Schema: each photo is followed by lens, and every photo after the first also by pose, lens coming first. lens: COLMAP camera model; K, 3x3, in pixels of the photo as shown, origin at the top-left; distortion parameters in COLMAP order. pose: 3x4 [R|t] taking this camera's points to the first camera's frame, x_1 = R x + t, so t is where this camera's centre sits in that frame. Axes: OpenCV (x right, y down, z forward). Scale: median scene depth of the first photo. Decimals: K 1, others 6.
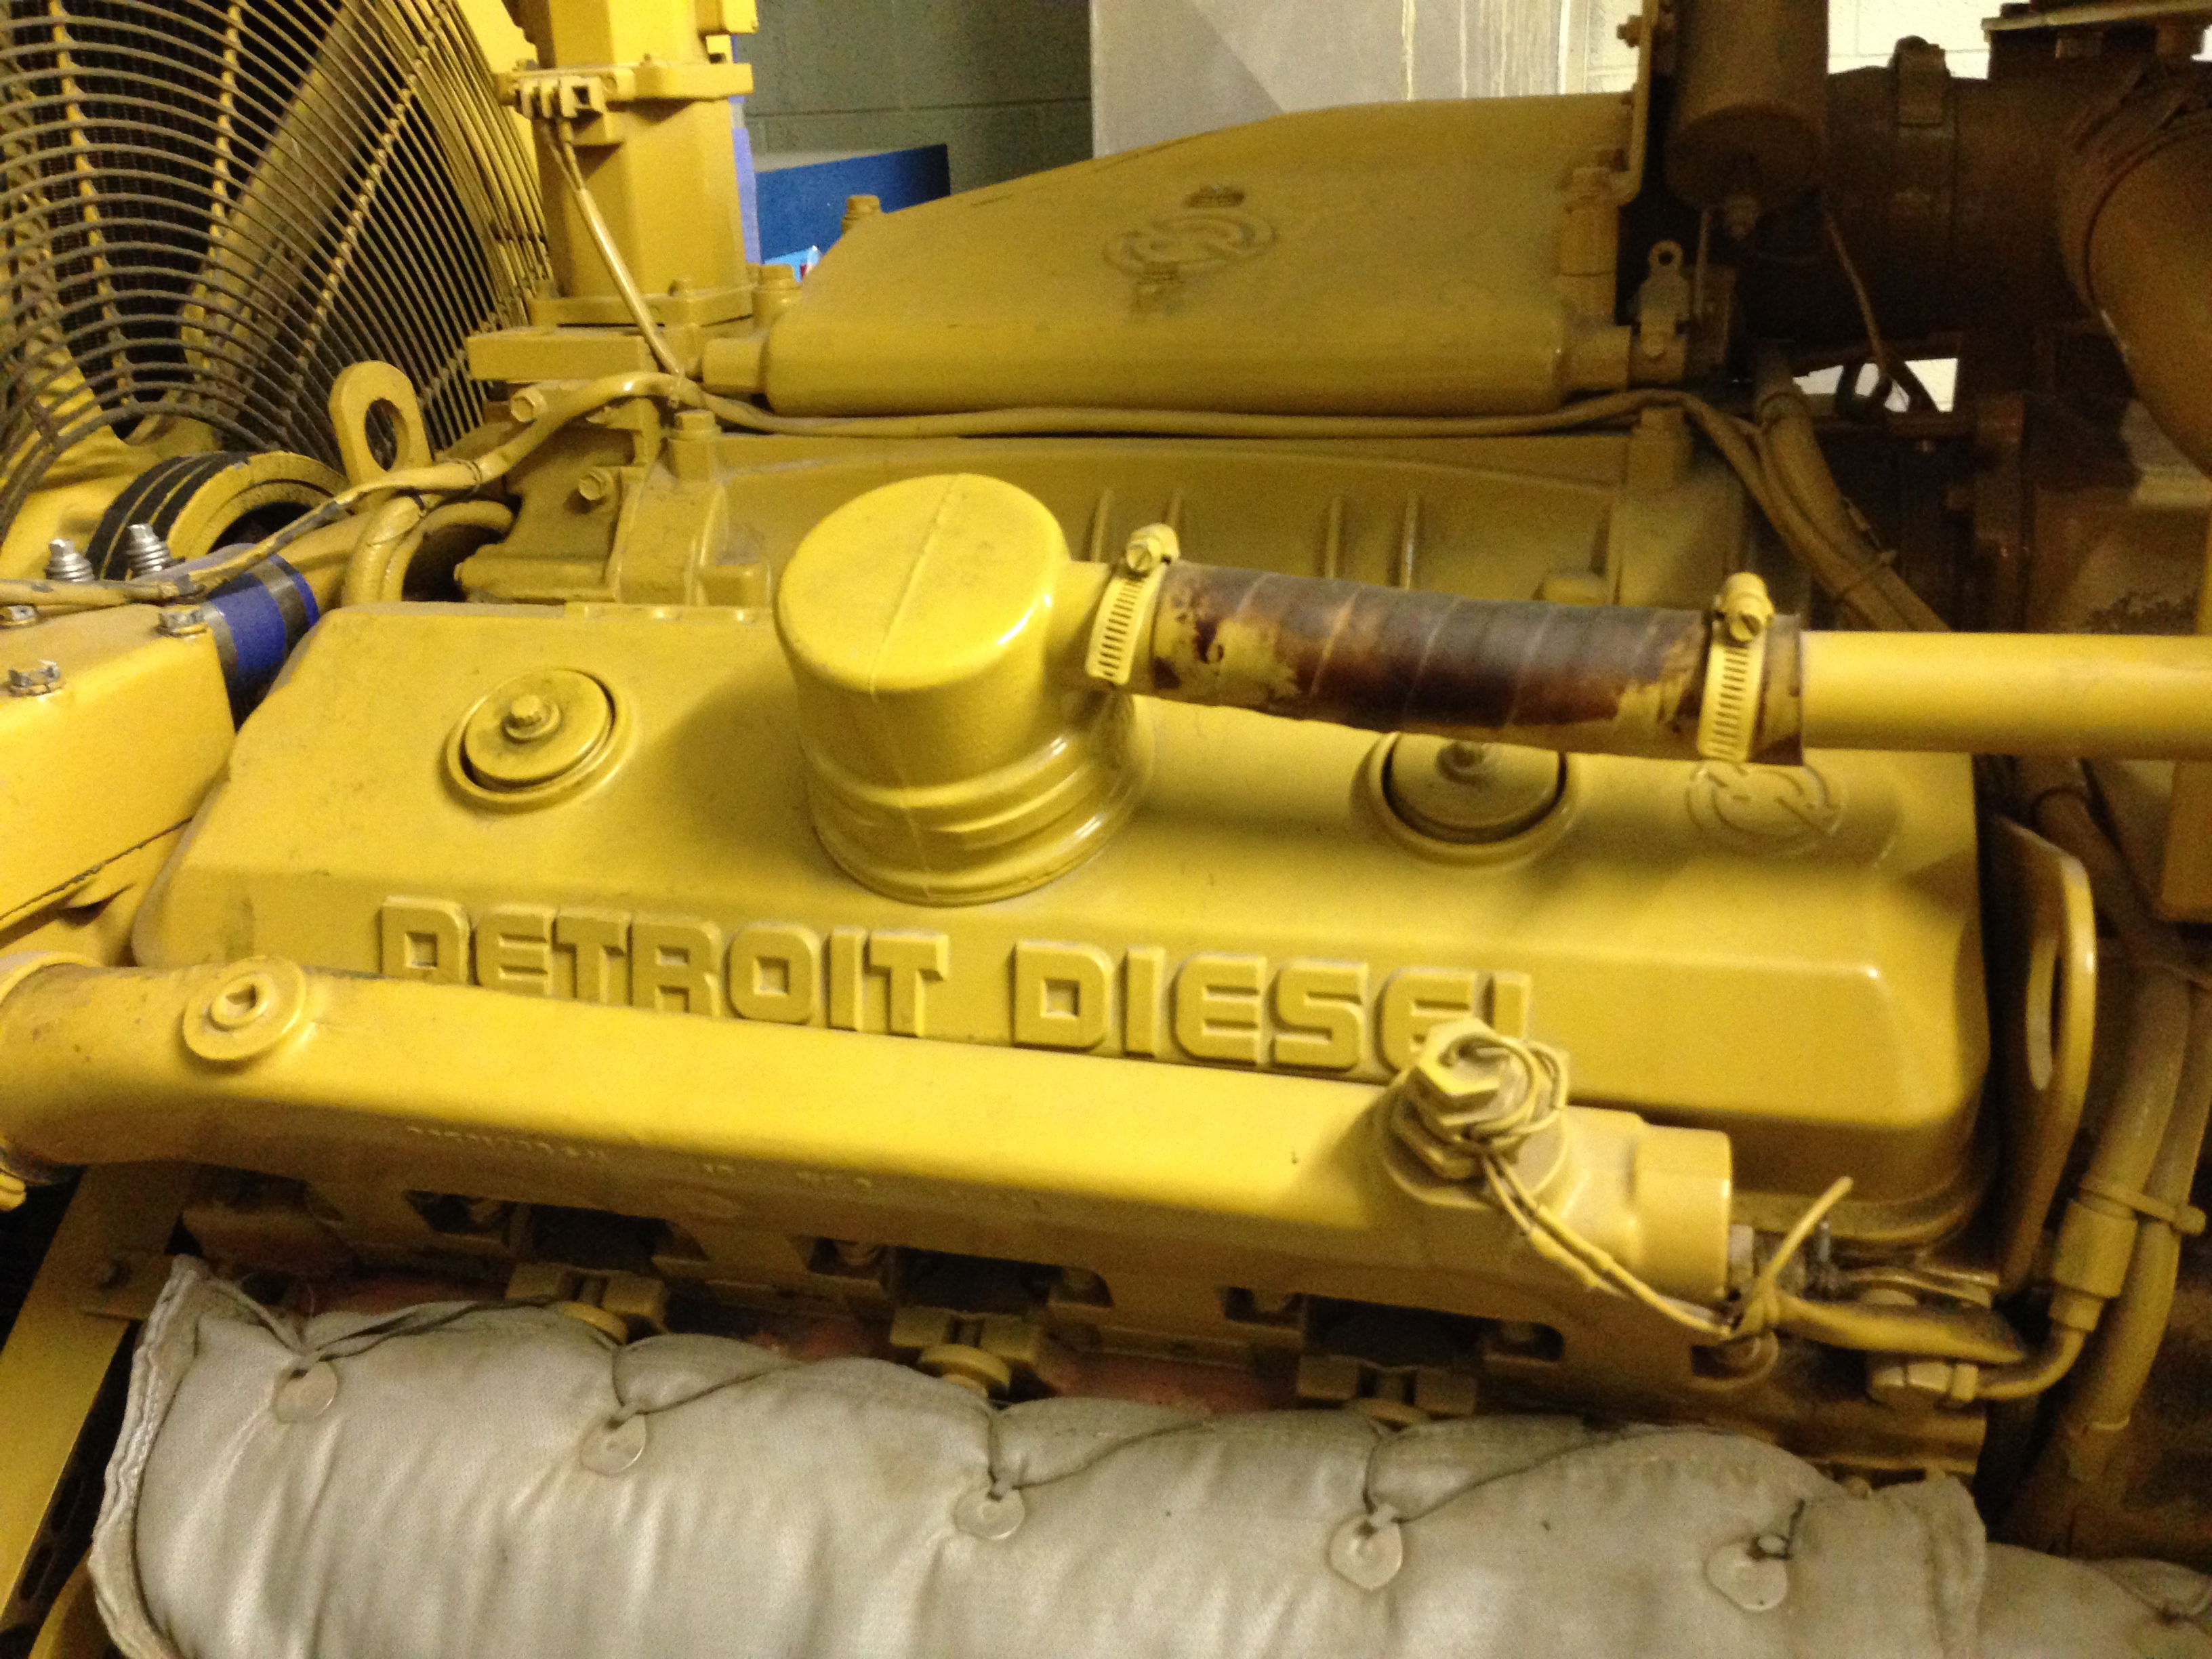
lens RADIAL K [[2002.6, 0, 1096.2], [0, 2002.6, 869.7], [0, 0, 1]] dist [0.140067, -0.270161]
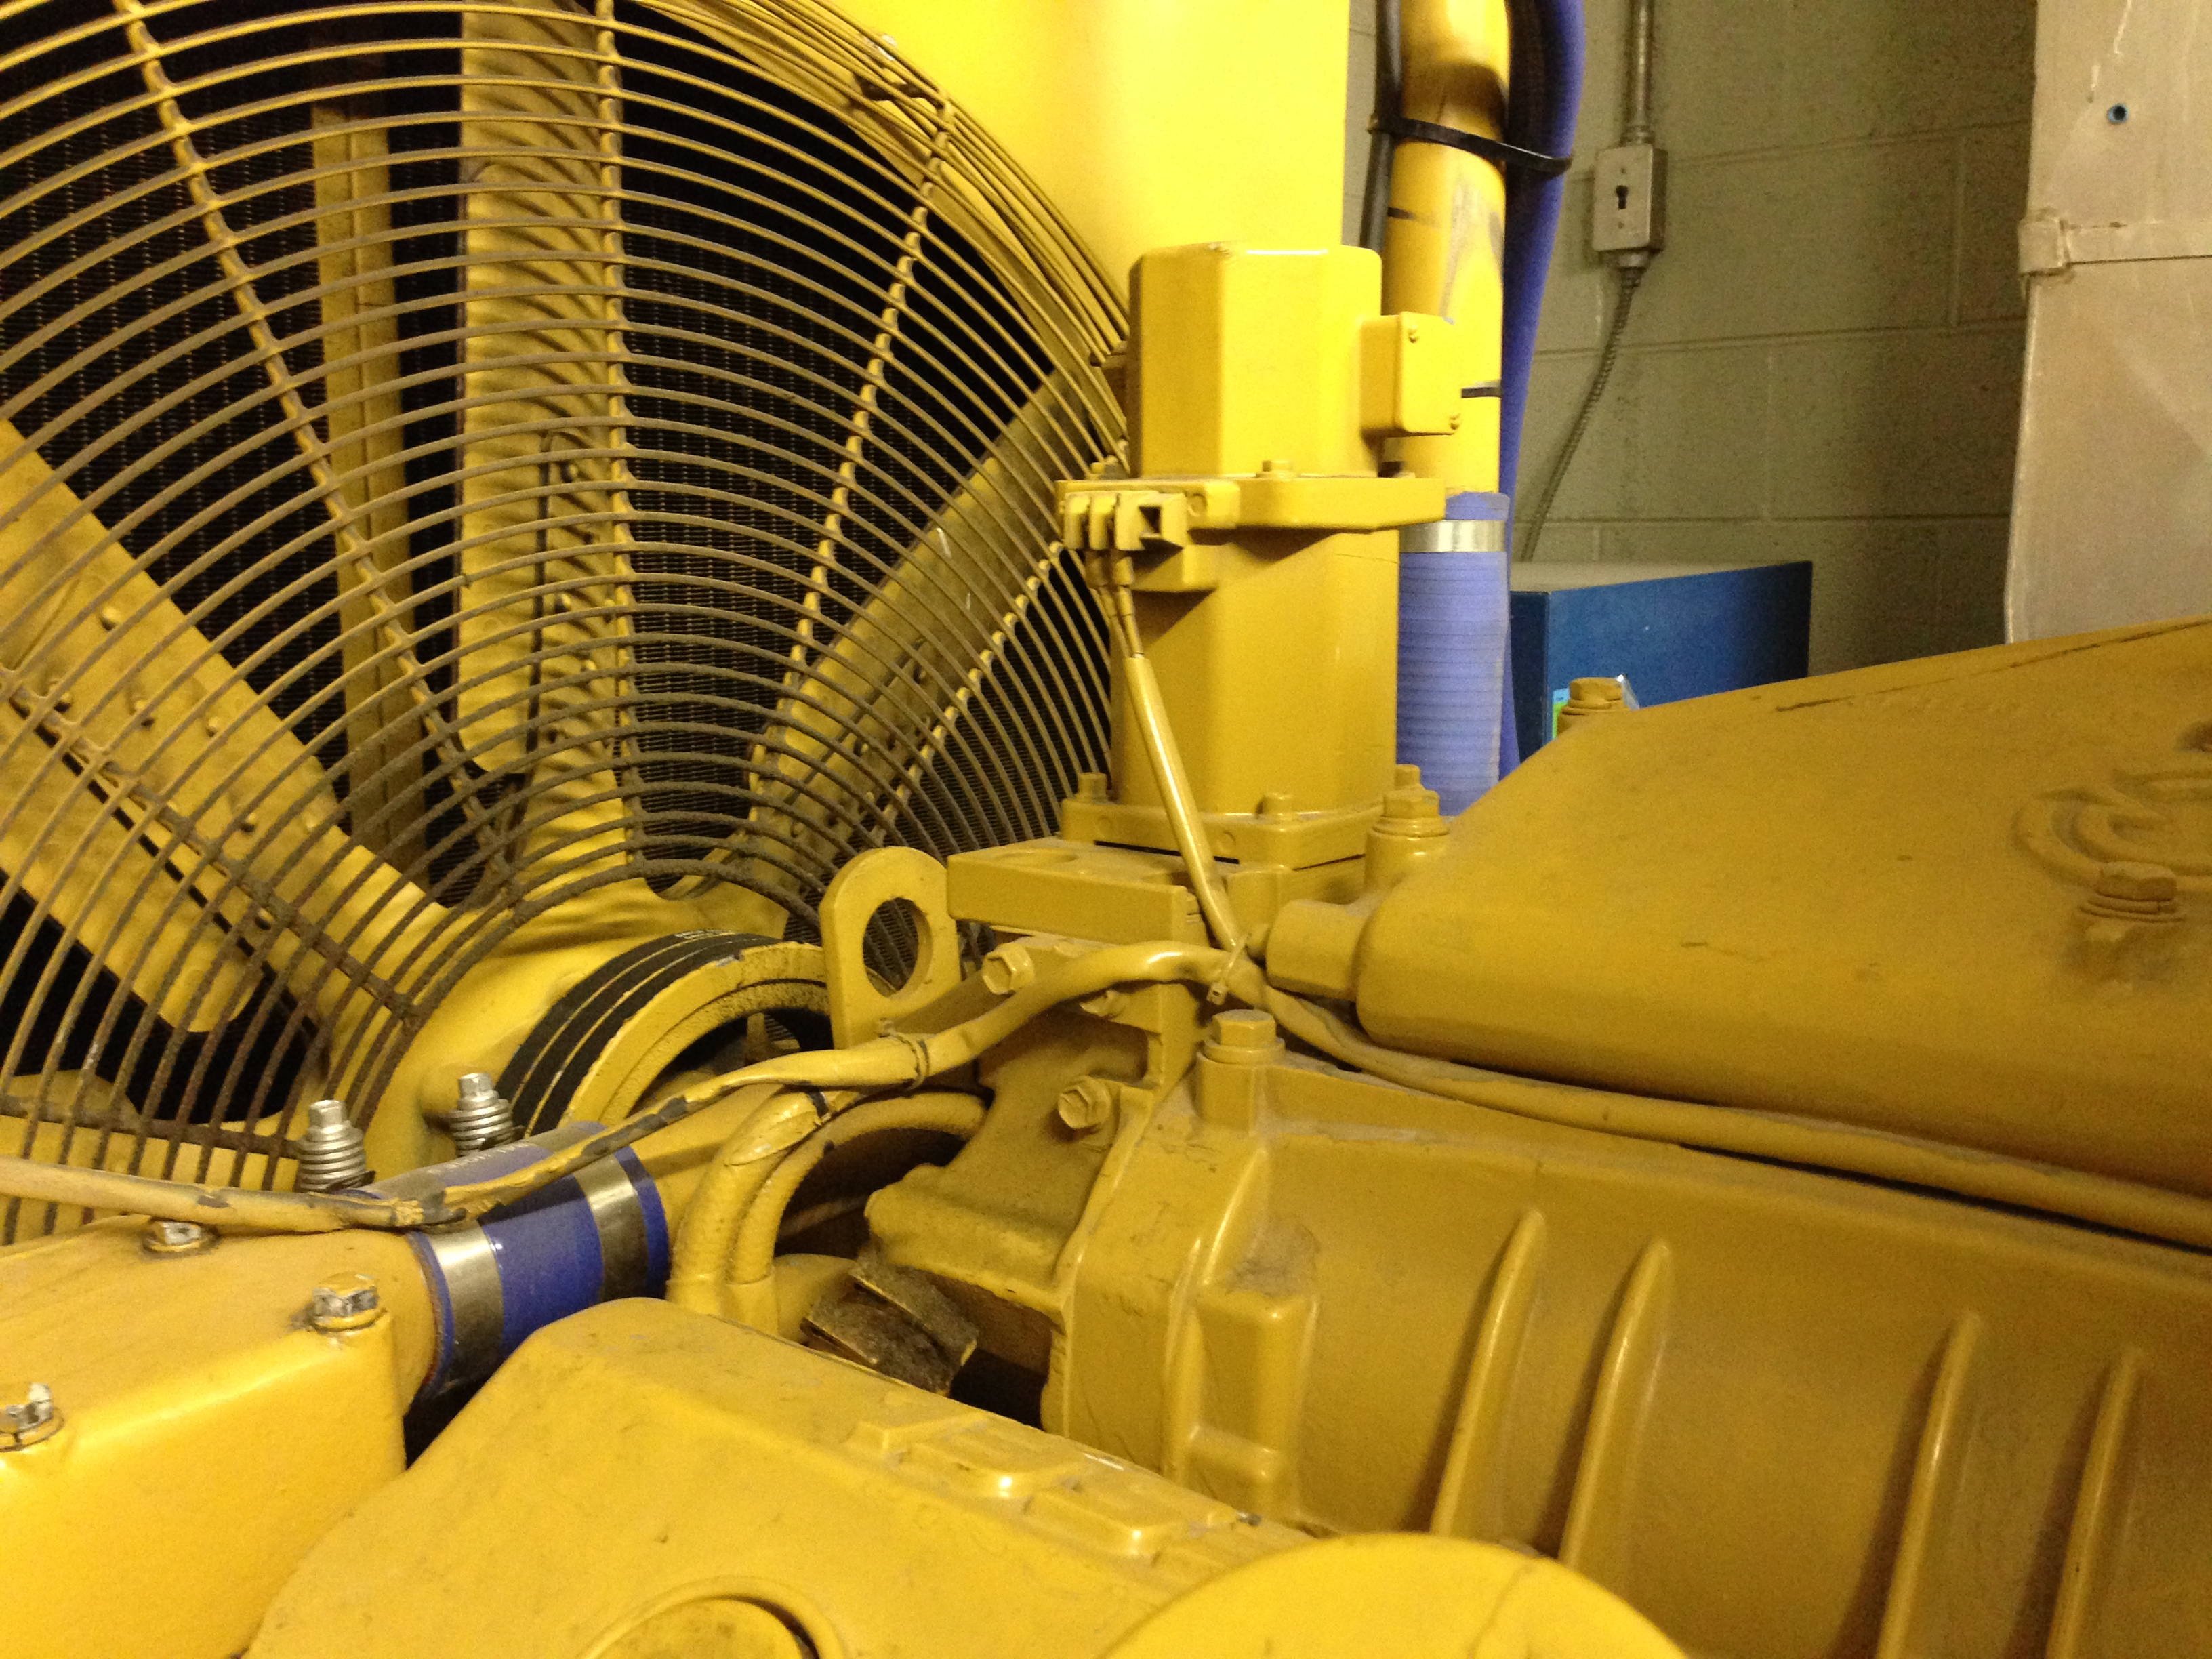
lens RADIAL K [[2034.2, 0, 1144.5], [0, 2034.2, 825.8], [0, 0, 1]] dist [0.037478, 0.009599]
pose [[0.921811, 0.097814, -0.375096, -0.004136], [-0.169740, 0.971793, -0.163728, -0.174569], [0.348500, 0.214595, 0.912412, 0.419290]]
